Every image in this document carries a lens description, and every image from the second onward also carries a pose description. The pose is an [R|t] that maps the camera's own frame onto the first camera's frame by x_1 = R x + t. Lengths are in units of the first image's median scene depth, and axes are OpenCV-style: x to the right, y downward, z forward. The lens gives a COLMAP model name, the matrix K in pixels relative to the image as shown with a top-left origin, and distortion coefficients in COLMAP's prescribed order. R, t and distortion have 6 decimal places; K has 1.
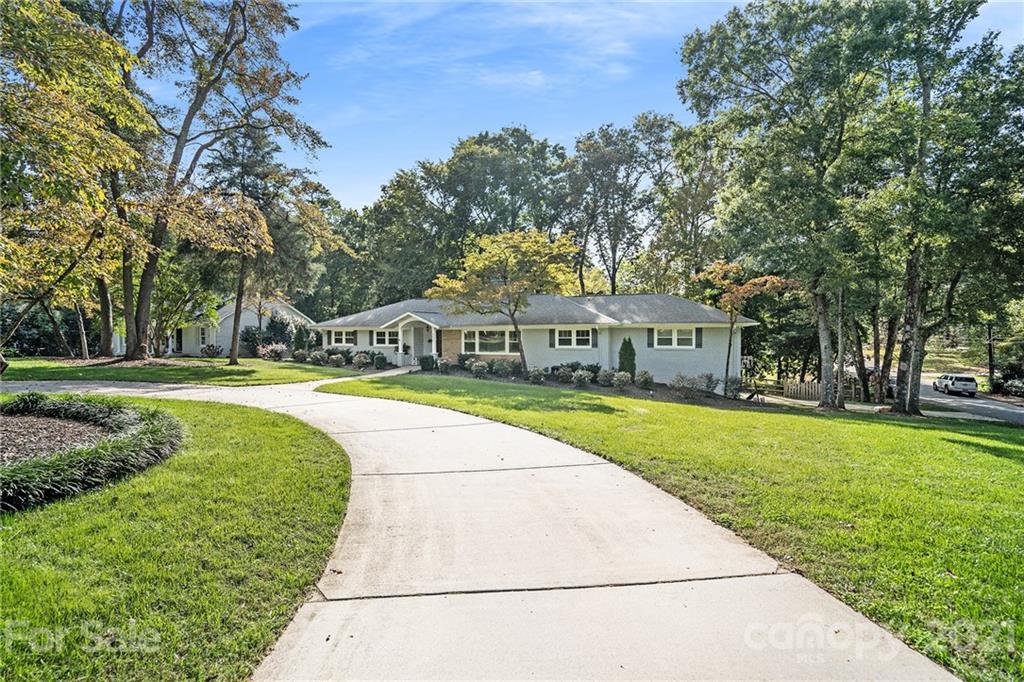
lens RADIAL K [[468.7, 0, 512.0], [0, 468.7, 341.0], [0, 0, 1]] dist [-0.010292, 0.000544]
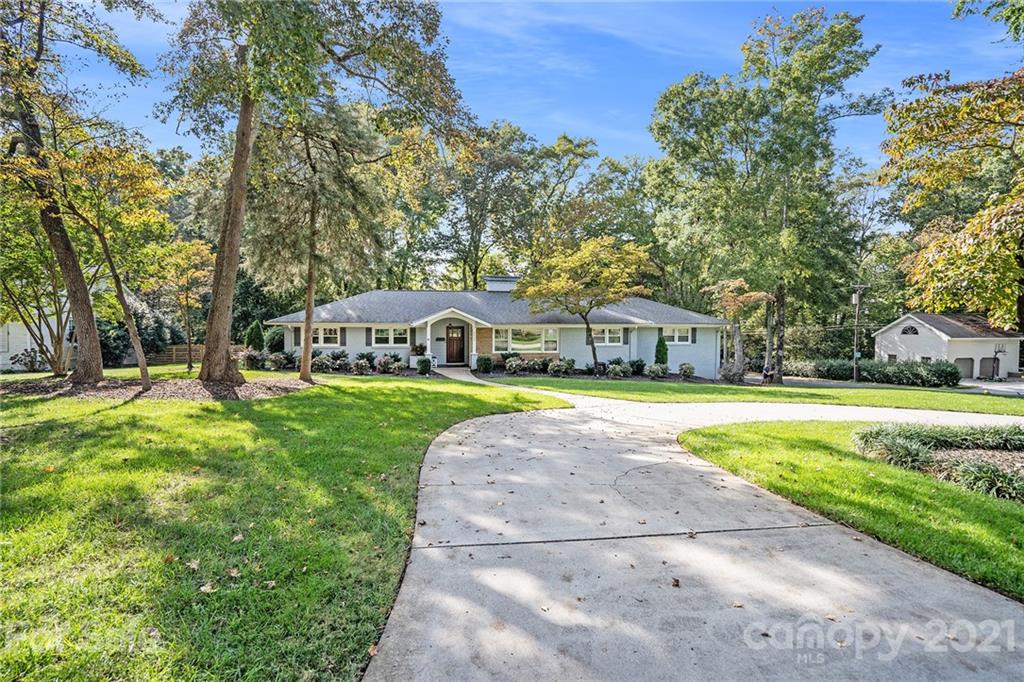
lens RADIAL K [[468.7, 0, 512.0], [0, 468.7, 341.0], [0, 0, 1]] dist [-0.010292, 0.000544]
pose [[0.820838, -0.008320, 0.571101, -0.625769], [0.006519, 0.999965, 0.005198, -0.001898], [-0.571124, -0.000544, 0.820863, 0.212063]]
